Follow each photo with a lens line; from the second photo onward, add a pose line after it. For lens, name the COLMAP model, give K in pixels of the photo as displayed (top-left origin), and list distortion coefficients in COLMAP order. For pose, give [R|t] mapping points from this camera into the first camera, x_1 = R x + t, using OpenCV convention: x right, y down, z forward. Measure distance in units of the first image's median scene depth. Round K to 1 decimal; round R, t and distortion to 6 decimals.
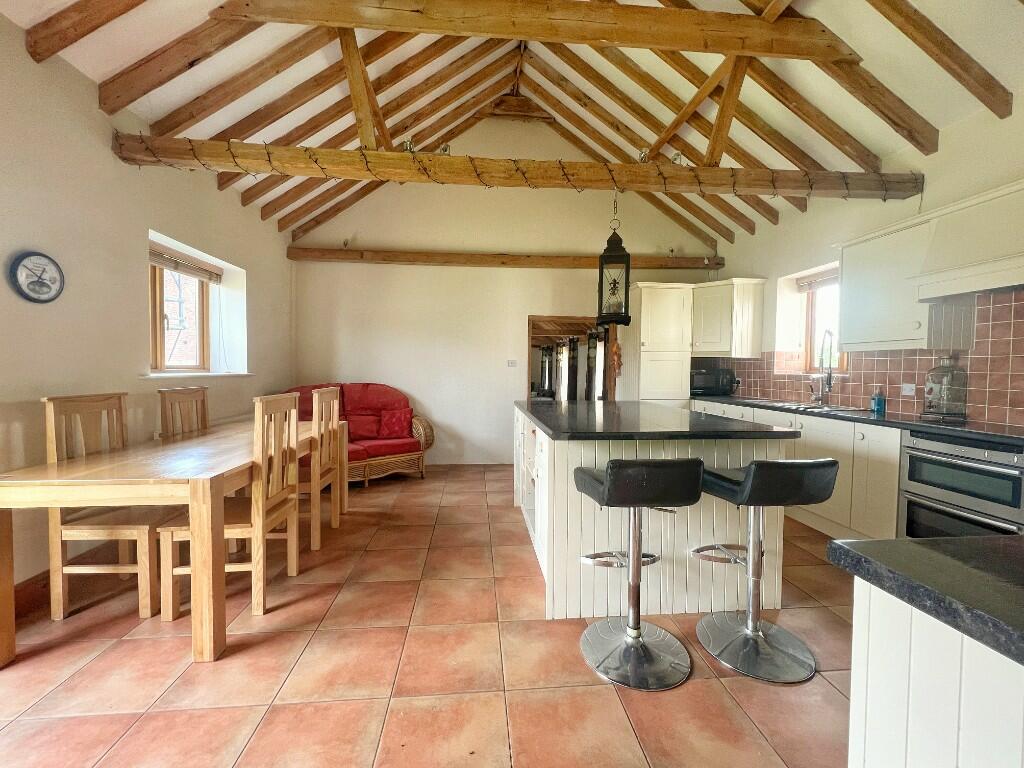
lens RADIAL K [[420.7, 0, 512.3], [0, 420.7, 379.4], [0, 0, 1]] dist [-0.001947, 0.000065]
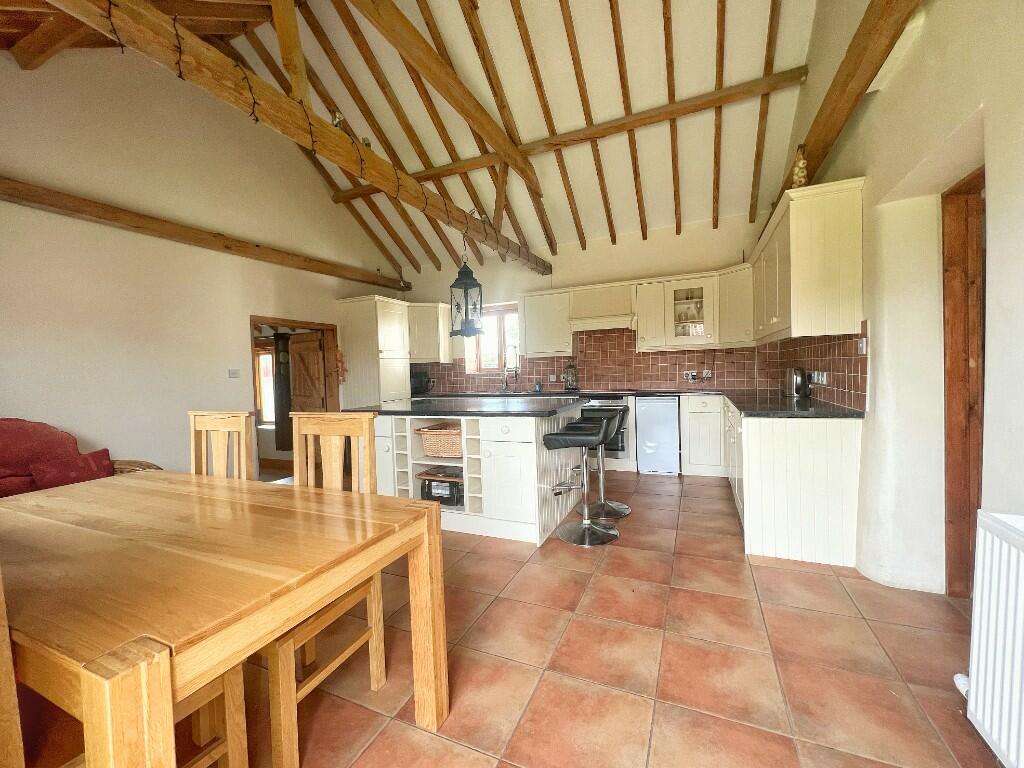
lens RADIAL K [[420.7, 0, 514.6], [0, 420.7, 386.4], [0, 0, 1]] dist [-0.001947, 0.000065]
pose [[0.474691, -0.060503, 0.878071, -0.686596], [0.061264, 0.997486, 0.035611, -0.014111], [-0.878018, 0.036890, 0.477204, 0.221172]]
